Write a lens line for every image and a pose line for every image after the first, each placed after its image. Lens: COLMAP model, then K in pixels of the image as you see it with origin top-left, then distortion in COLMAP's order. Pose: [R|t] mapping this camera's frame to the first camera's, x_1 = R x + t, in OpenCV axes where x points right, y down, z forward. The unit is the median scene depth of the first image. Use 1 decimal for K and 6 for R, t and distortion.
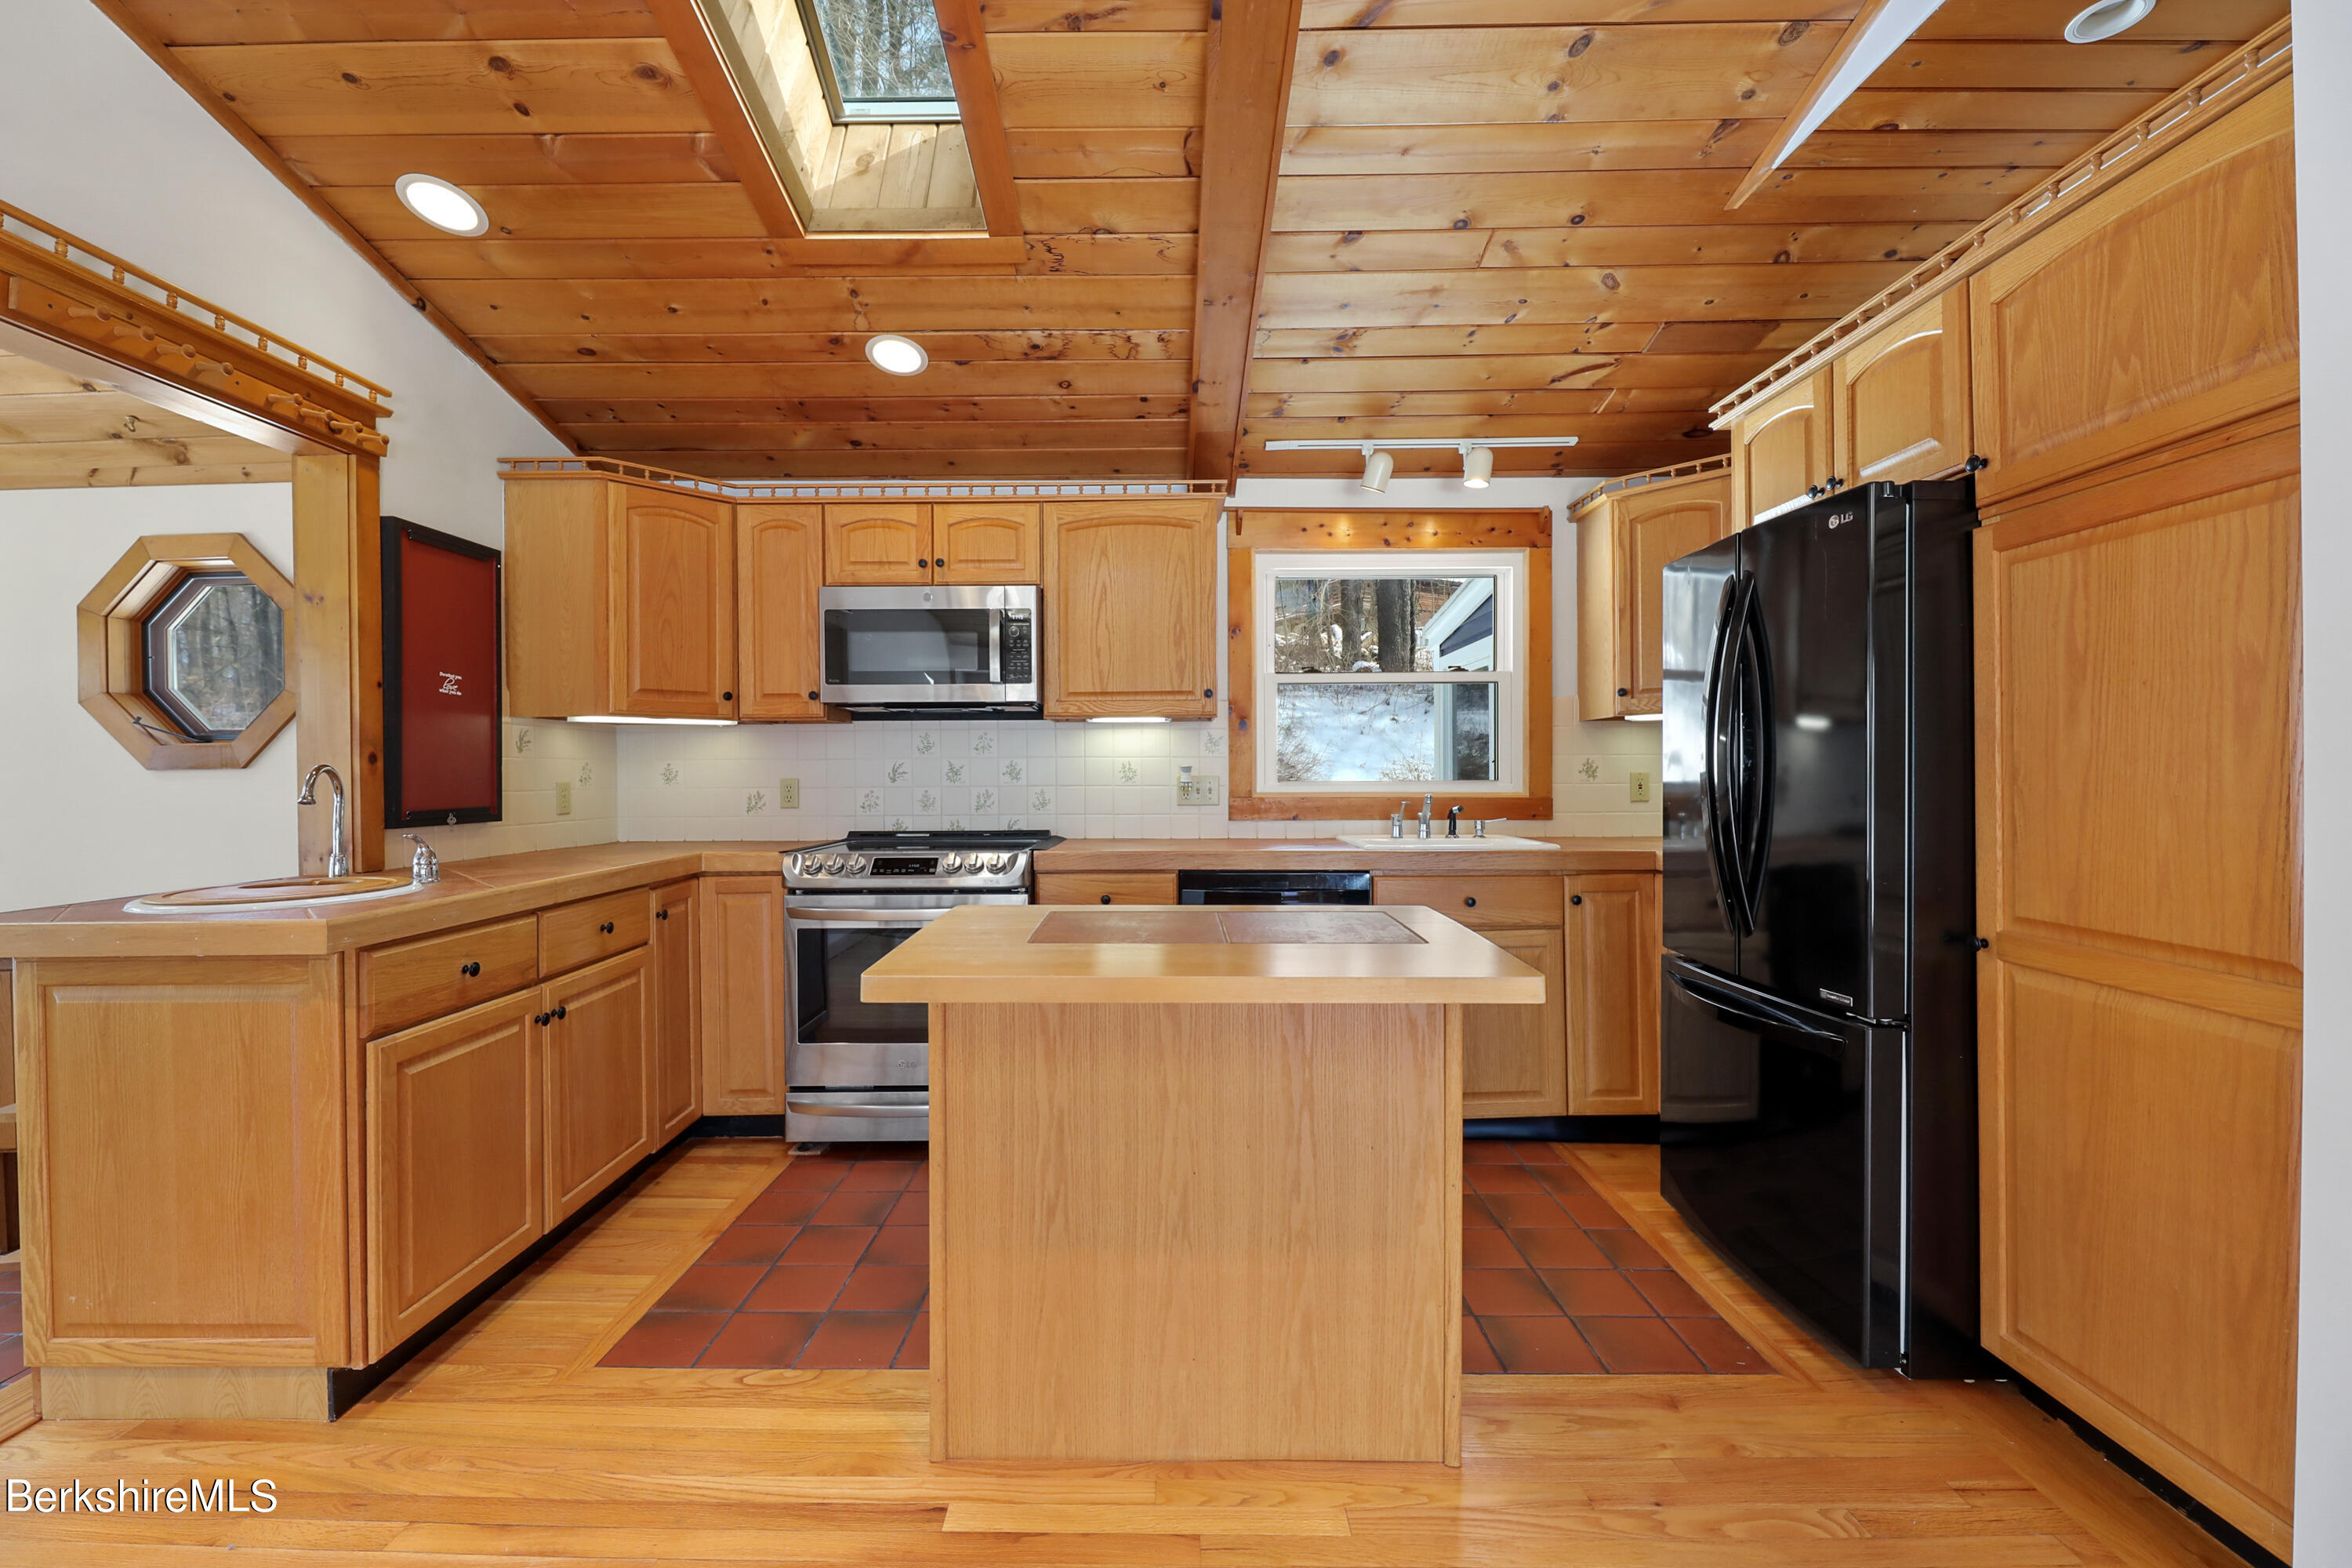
lens RADIAL K [[958.4, 0, 1169.6], [0, 958.4, 769.5], [0, 0, 1]] dist [-0.001149, -0.003023]
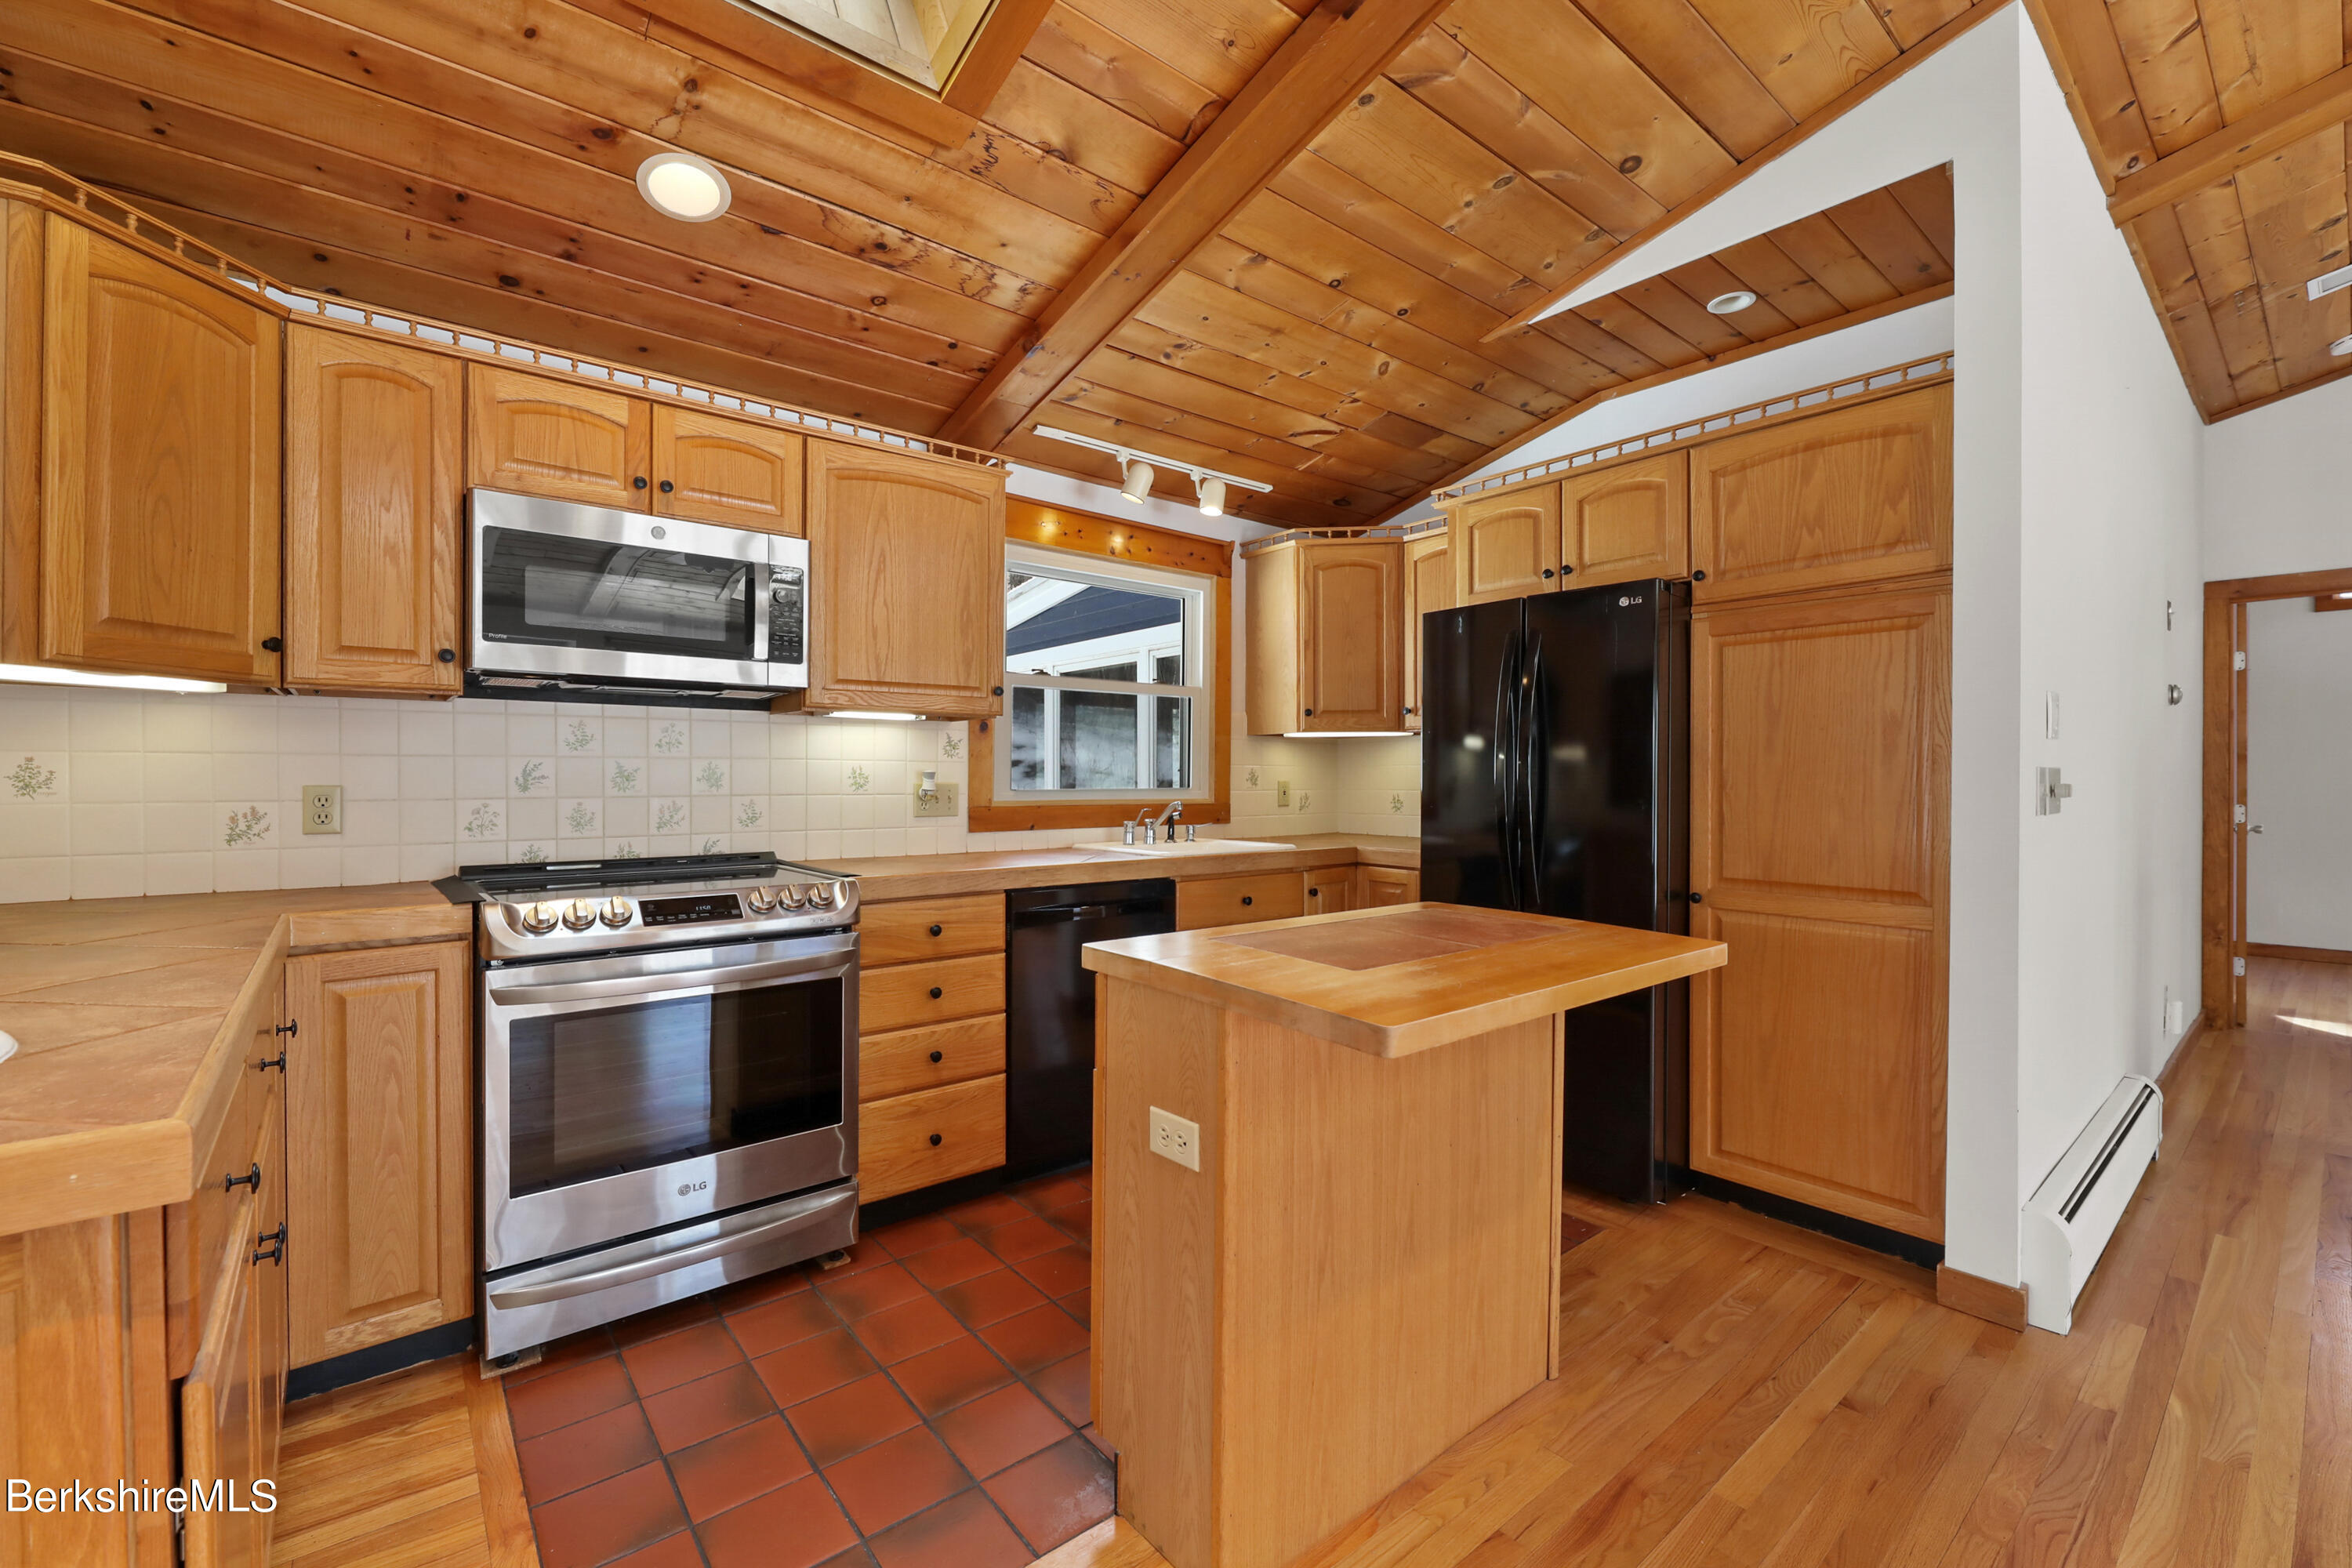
lens RADIAL K [[958.4, 0, 1156.2], [0, 958.4, 778.7], [0, 0, 1]] dist [-0.001149, -0.003023]
pose [[0.773230, 0.005634, 0.634100, -0.470103], [-0.007318, 0.999973, 0.000039, 0.001490], [-0.634083, -0.004671, 0.773251, 0.235245]]
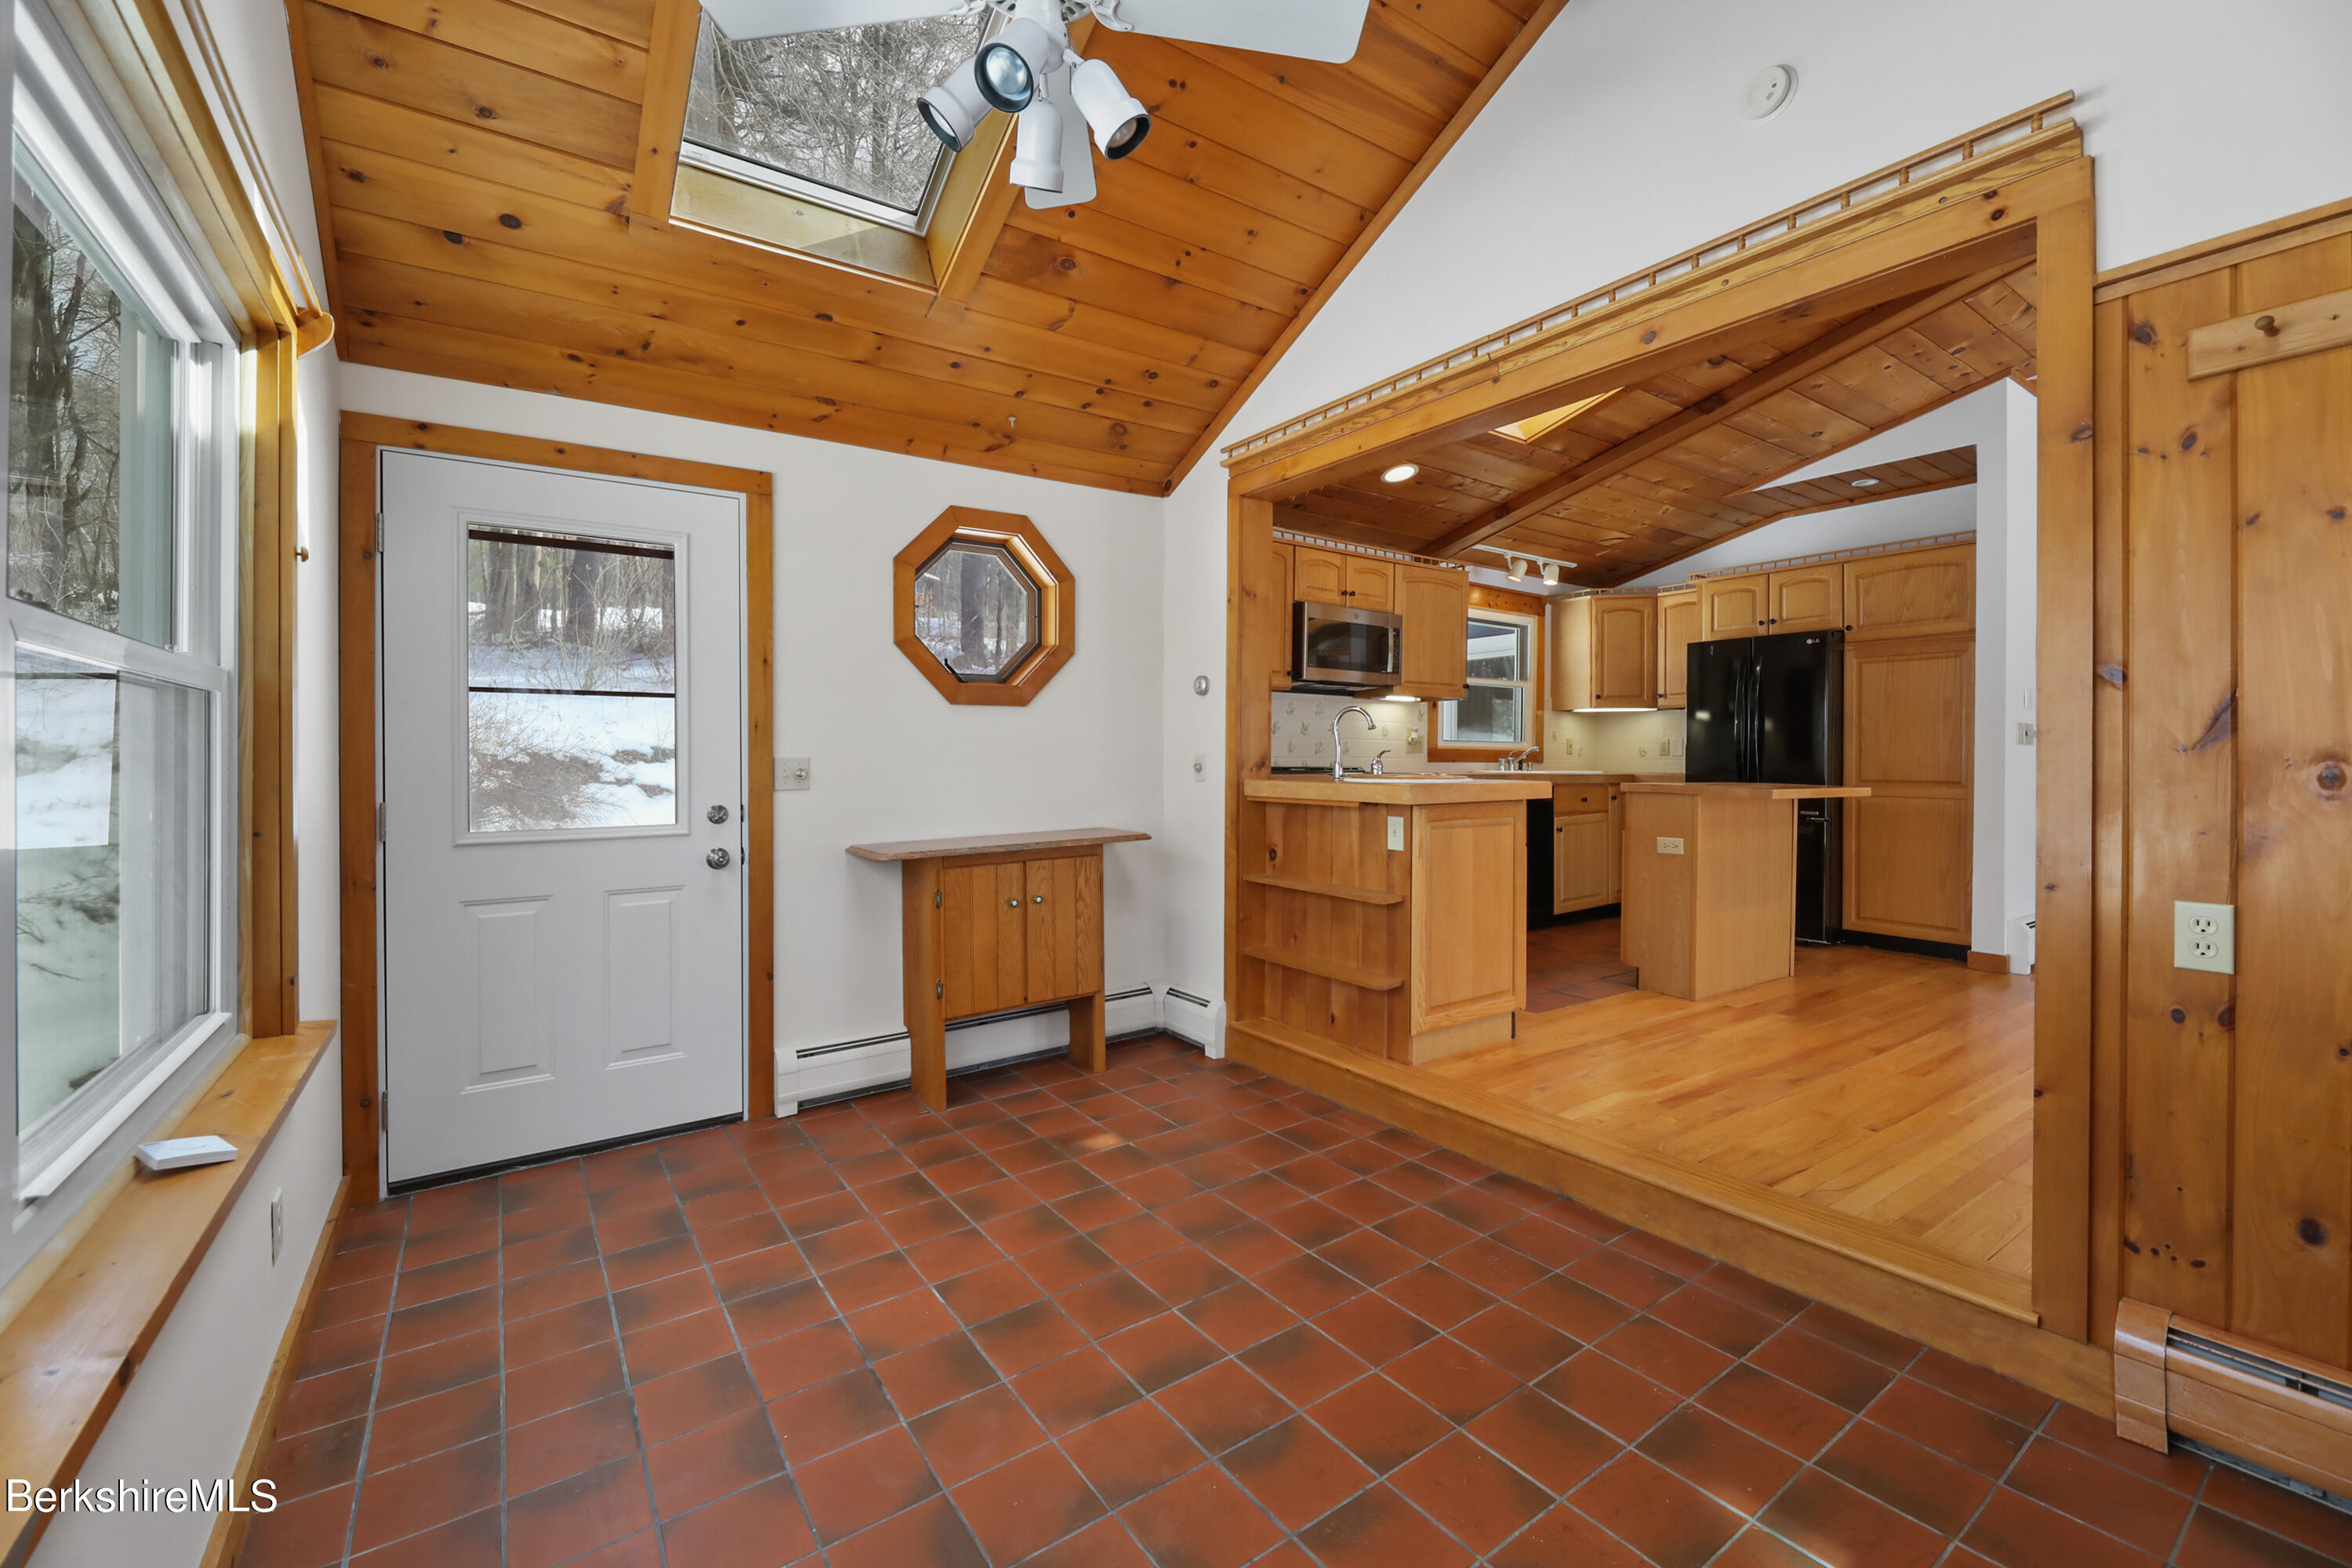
lens RADIAL K [[958.4, 0, 1155.3], [0, 958.4, 760.1], [0, 0, 1]] dist [-0.001149, -0.003023]
pose [[0.817943, 0.010512, 0.575203, -1.612621], [-0.011799, 0.999929, -0.001496, 0.072480], [-0.575178, -0.005563, 0.818009, -0.116578]]
